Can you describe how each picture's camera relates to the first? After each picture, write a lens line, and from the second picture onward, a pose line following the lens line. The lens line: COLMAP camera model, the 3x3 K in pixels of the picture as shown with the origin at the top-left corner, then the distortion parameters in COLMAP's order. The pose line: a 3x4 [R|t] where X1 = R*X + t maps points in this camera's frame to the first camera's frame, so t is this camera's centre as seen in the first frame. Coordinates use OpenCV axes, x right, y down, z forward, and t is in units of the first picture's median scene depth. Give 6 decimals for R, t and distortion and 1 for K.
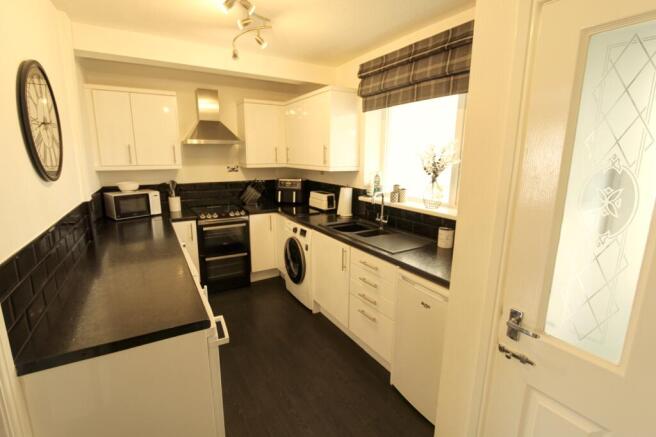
lens RADIAL K [[301.1, 0, 324.5], [0, 301.1, 217.6], [0, 0, 1]] dist [-0.020973, 0.003141]
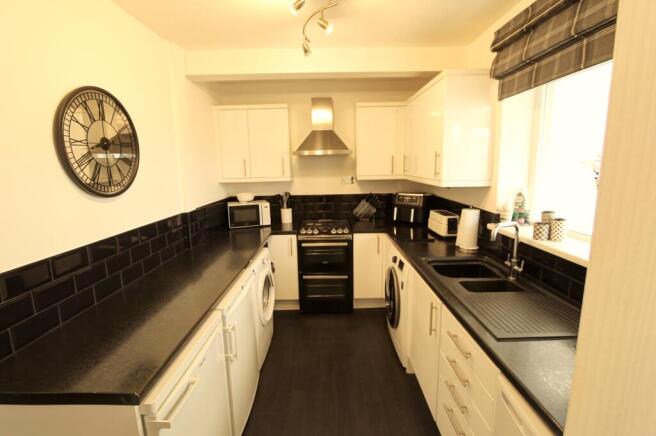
lens RADIAL K [[301.1, 0, 329.8], [0, 301.1, 214.8], [0, 0, 1]] dist [-0.020973, 0.003141]
pose [[0.861853, 0.063028, -0.503226, 0.147236], [-0.080313, 0.996689, -0.012715, -0.052689], [0.500758, 0.051374, 0.864061, 0.227543]]
